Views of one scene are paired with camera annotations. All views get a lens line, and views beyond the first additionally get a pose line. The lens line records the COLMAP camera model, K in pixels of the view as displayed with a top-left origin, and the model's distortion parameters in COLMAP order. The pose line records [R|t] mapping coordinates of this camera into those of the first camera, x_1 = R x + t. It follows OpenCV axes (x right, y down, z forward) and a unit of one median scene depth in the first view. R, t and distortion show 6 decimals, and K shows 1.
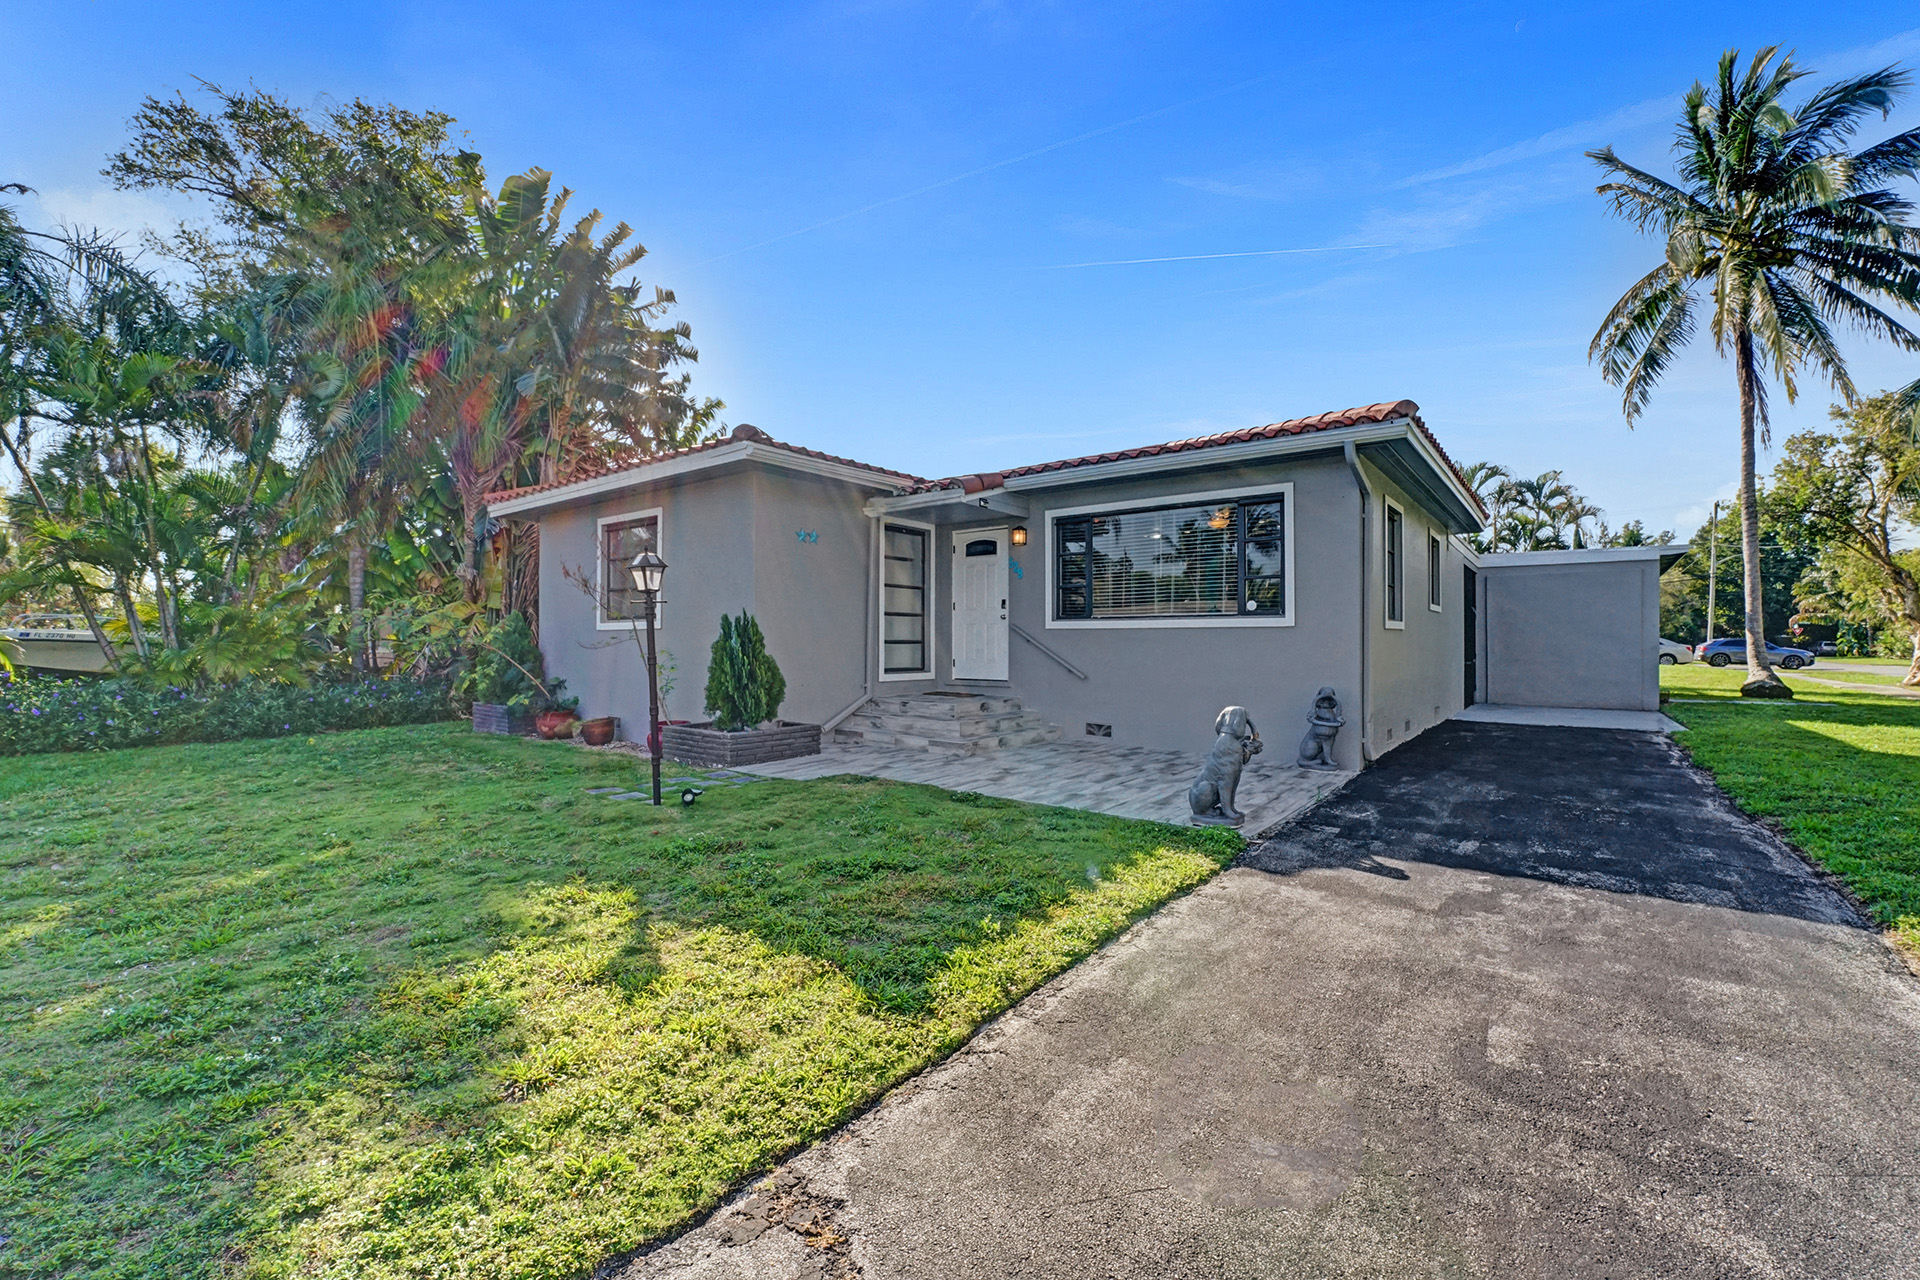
lens RADIAL K [[806.6, 0, 960.0], [0, 806.6, 640.0], [0, 0, 1]] dist [-0.028764, 0.000593]
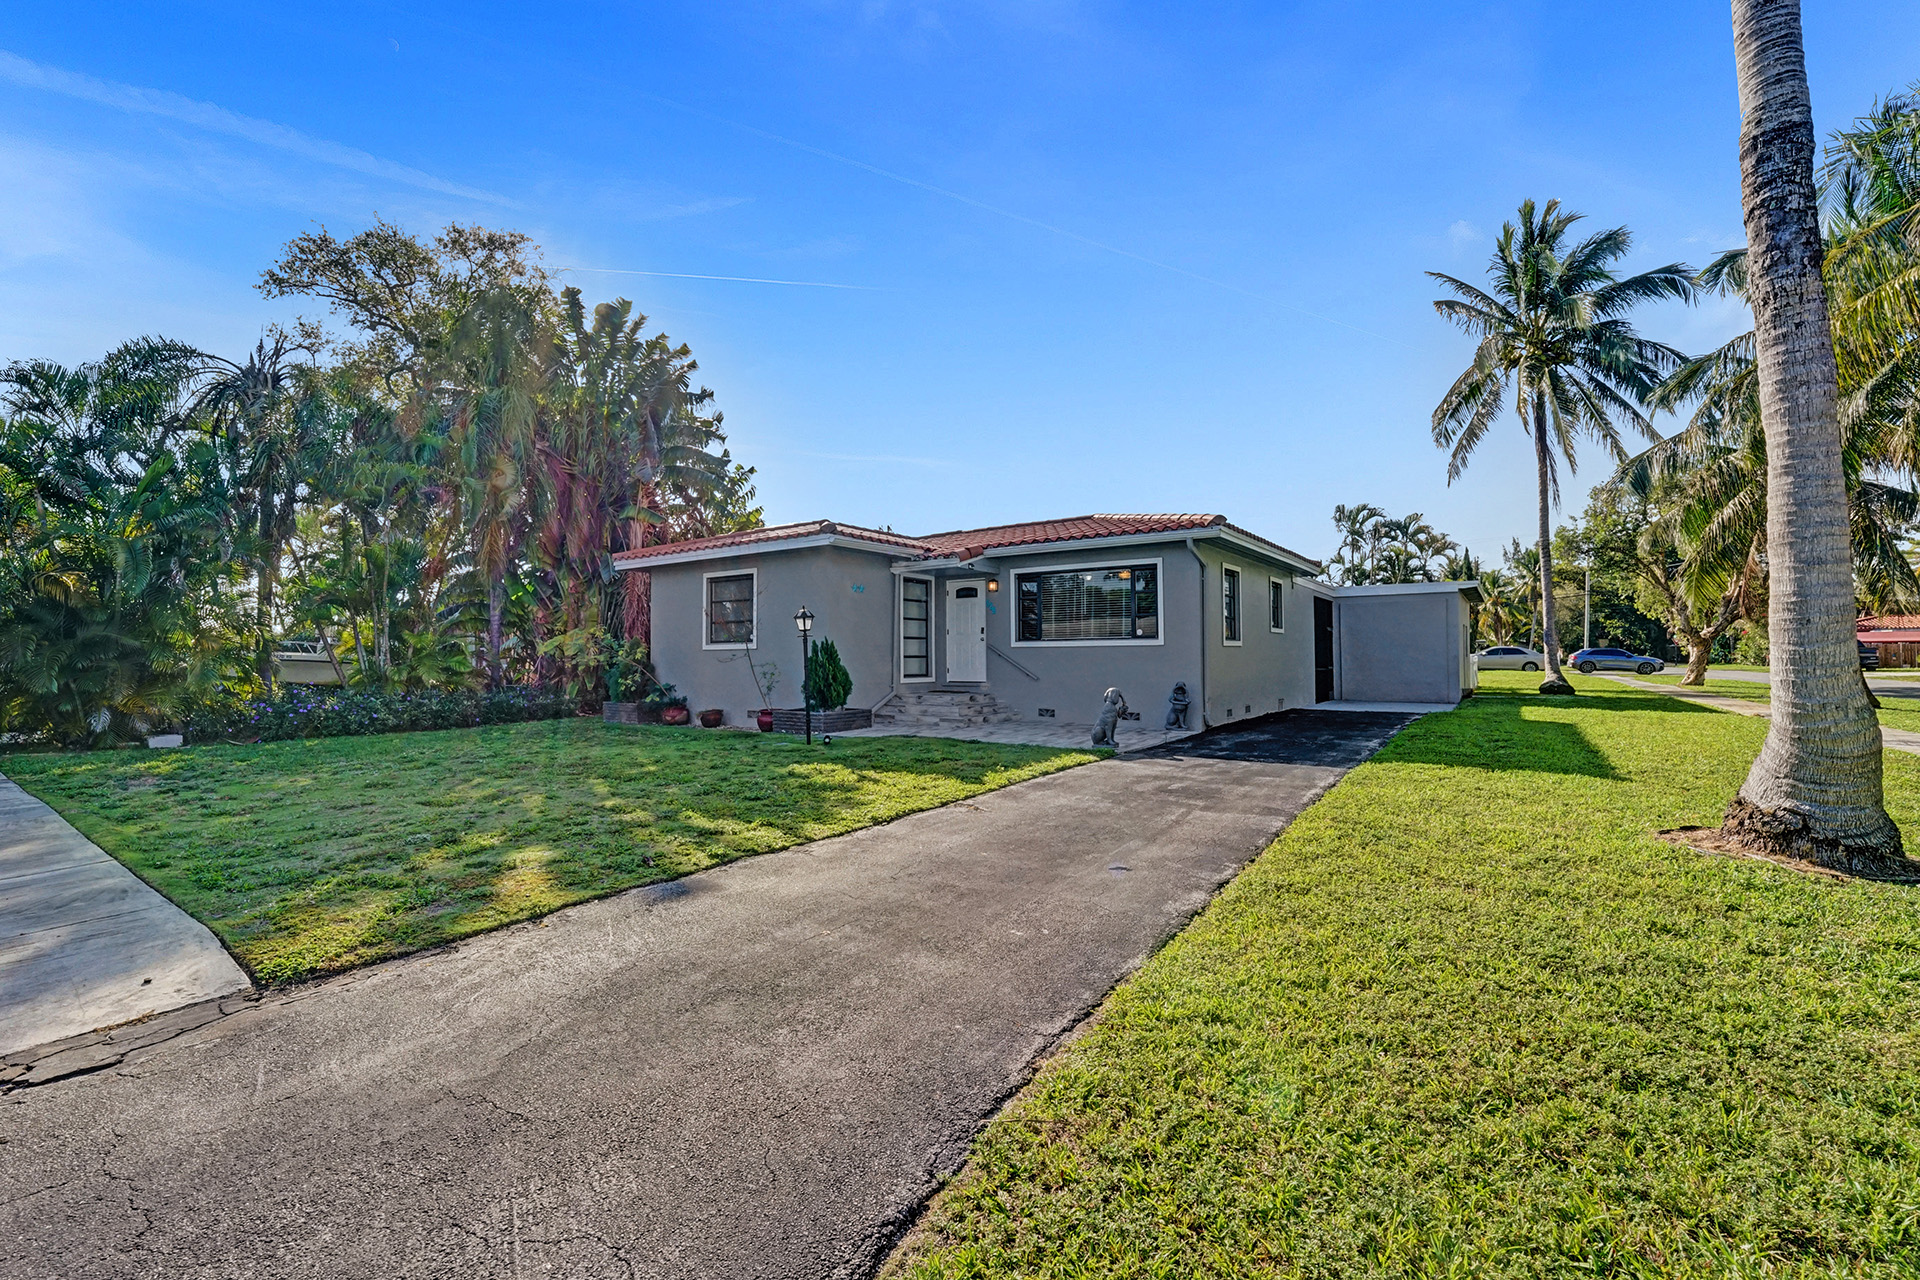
lens RADIAL K [[806.6, 0, 960.0], [0, 806.6, 640.0], [0, 0, 1]] dist [-0.028764, 0.000593]
pose [[0.998349, -0.006514, 0.057066, -0.073358], [0.007576, 0.999802, -0.018412, -0.000152], [-0.056935, 0.018814, 0.998201, -0.488956]]
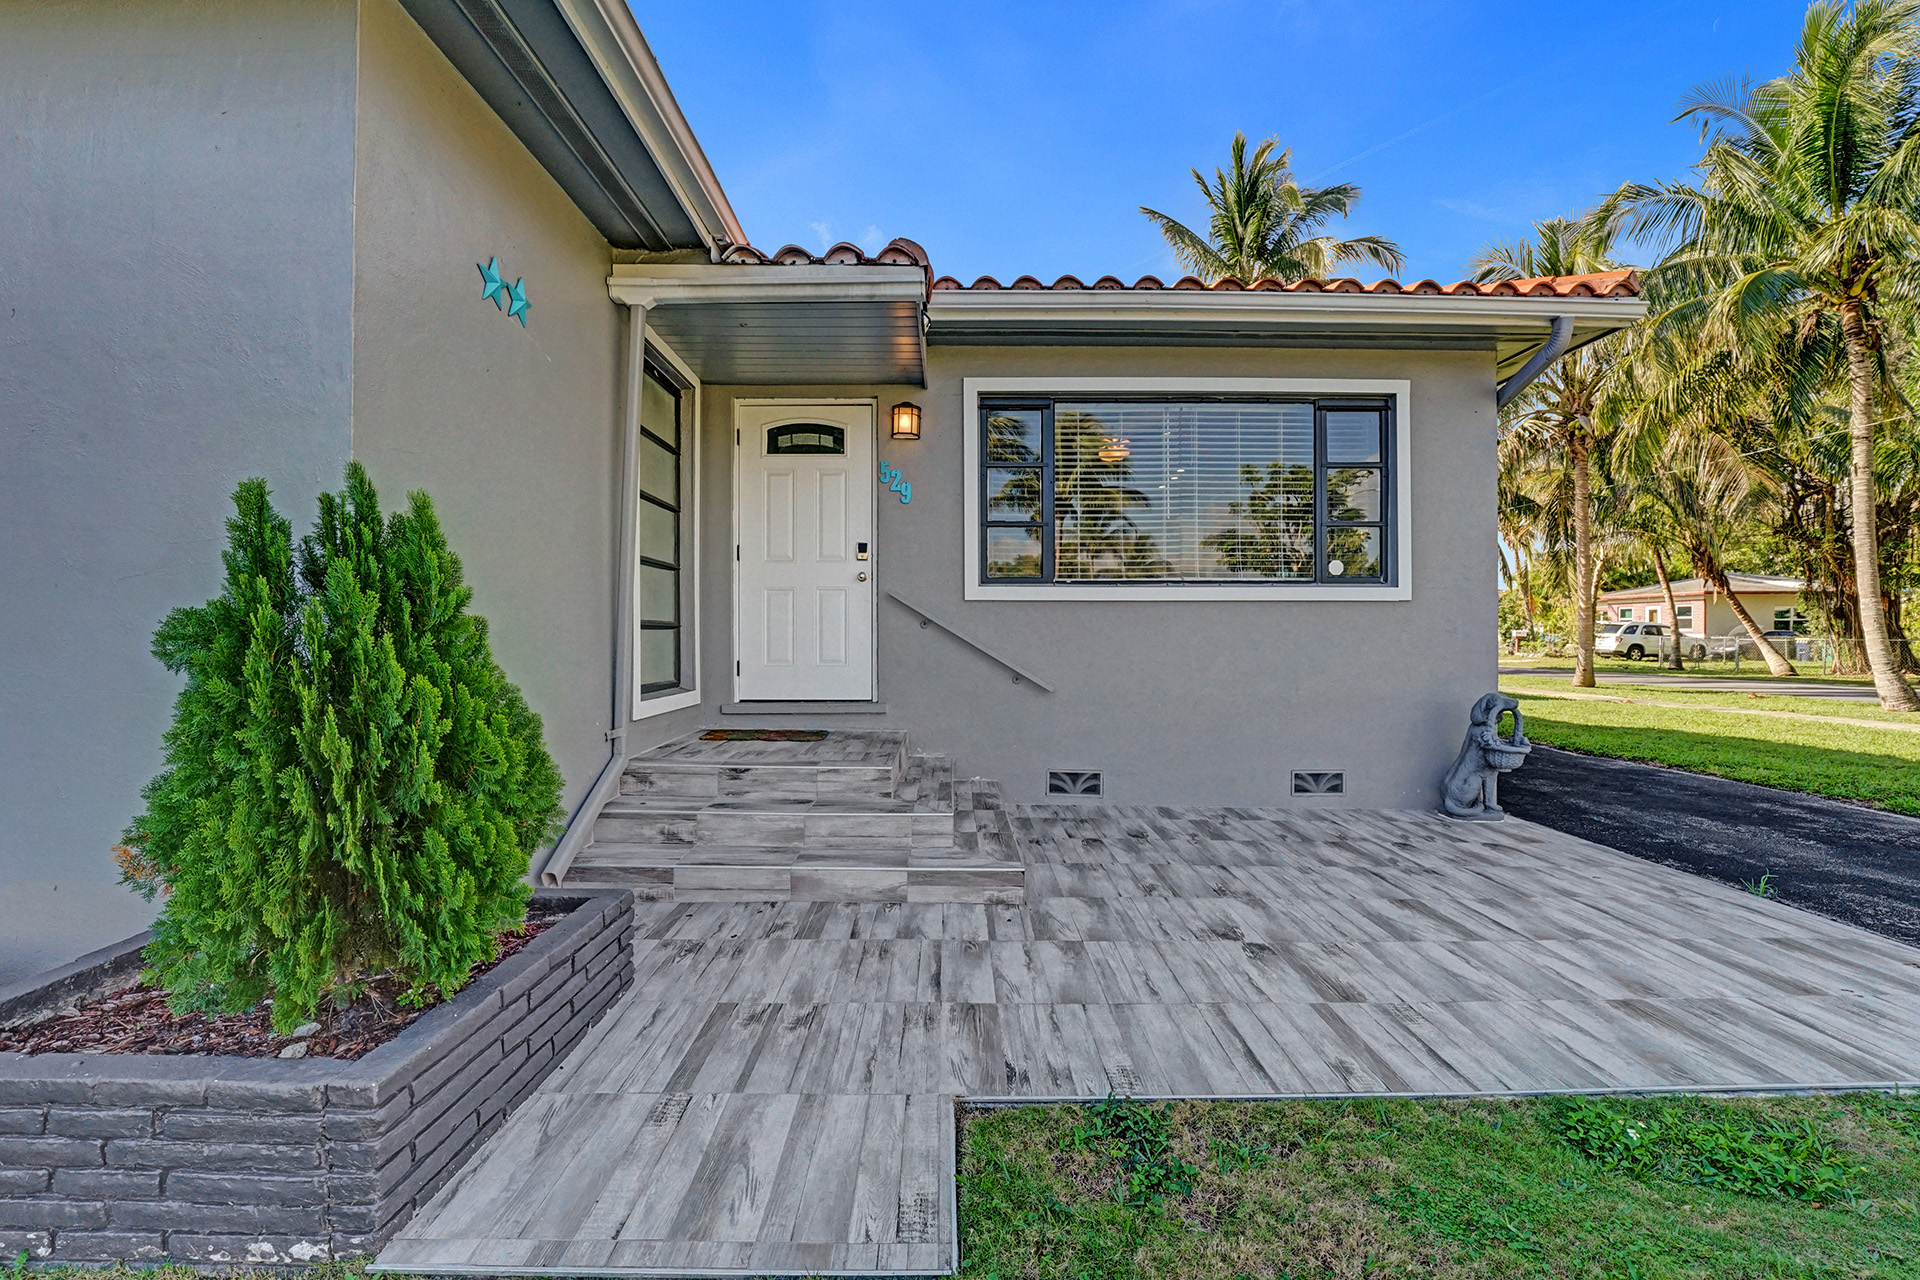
lens RADIAL K [[806.6, 0, 960.0], [0, 806.6, 640.0], [0, 0, 1]] dist [-0.028764, 0.000593]
pose [[0.785317, -0.006644, 0.619059, -0.216095], [-0.000025, 0.999942, 0.010763, 0.006205], [-0.619094, -0.008468, 0.785271, 0.564377]]
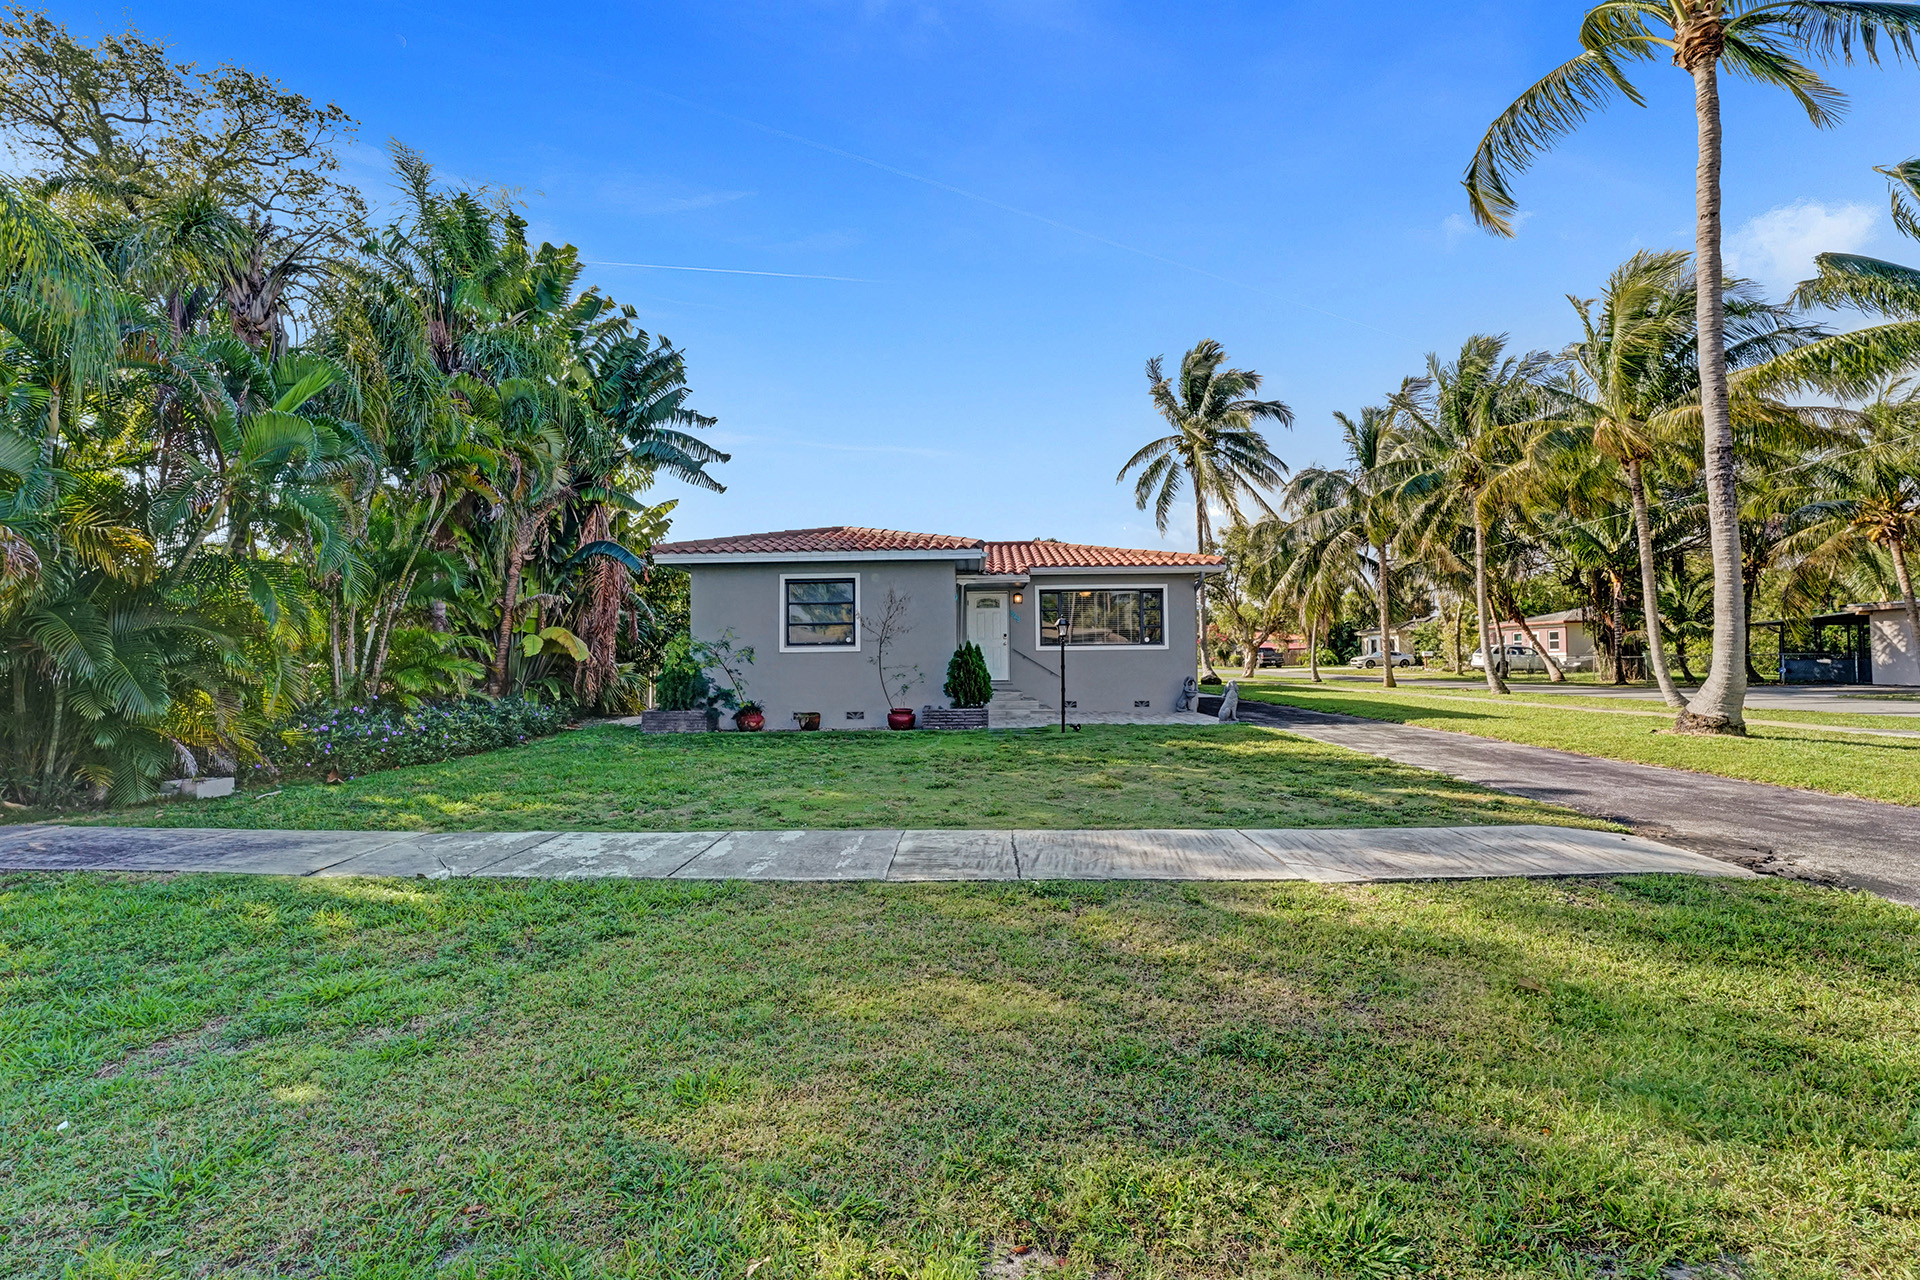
lens RADIAL K [[806.6, 0, 960.0], [0, 806.6, 640.0], [0, 0, 1]] dist [-0.028764, 0.000593]
pose [[0.800783, 0.003616, 0.598943, -1.069417], [0.008662, 0.999807, -0.017617, -0.007115], [-0.598892, 0.019296, 0.800598, -0.331046]]
